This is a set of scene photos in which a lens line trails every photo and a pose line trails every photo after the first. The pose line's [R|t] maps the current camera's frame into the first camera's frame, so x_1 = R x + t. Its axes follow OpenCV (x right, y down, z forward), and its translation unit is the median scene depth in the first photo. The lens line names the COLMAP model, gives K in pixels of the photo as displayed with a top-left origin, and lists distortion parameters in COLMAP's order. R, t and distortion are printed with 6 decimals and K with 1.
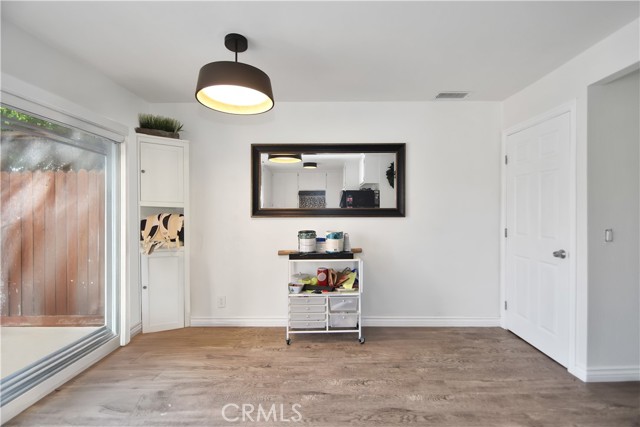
lens RADIAL K [[282.3, 0, 325.6], [0, 282.3, 207.7], [0, 0, 1]] dist [-0.010491, -0.005405]
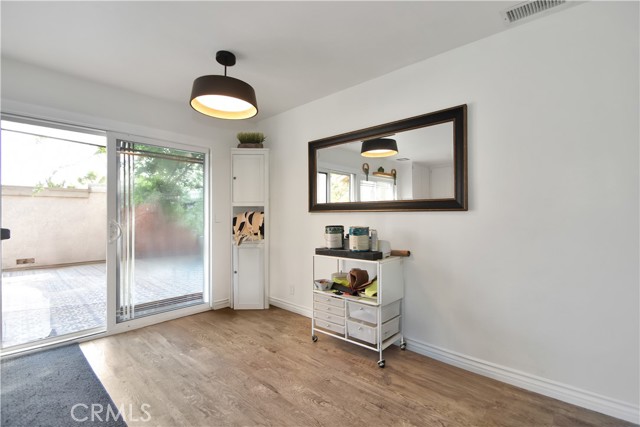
lens RADIAL K [[282.3, 0, 317.2], [0, 282.3, 211.8], [0, 0, 1]] dist [-0.010491, -0.005405]
pose [[0.723454, -0.026781, -0.689853, 0.557604], [0.021946, 0.999634, -0.015792, 0.048213], [0.690024, -0.003715, 0.723777, 0.292768]]
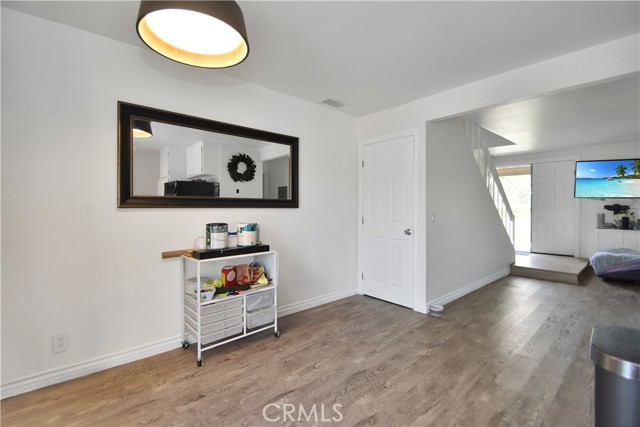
lens RADIAL K [[282.3, 0, 331.5], [0, 282.3, 210.3], [0, 0, 1]] dist [-0.010491, -0.005405]
pose [[0.732734, -0.003480, 0.680507, -0.393815], [-0.008295, 0.999867, 0.014044, 0.028843], [-0.680465, -0.015935, 0.732607, 0.164868]]
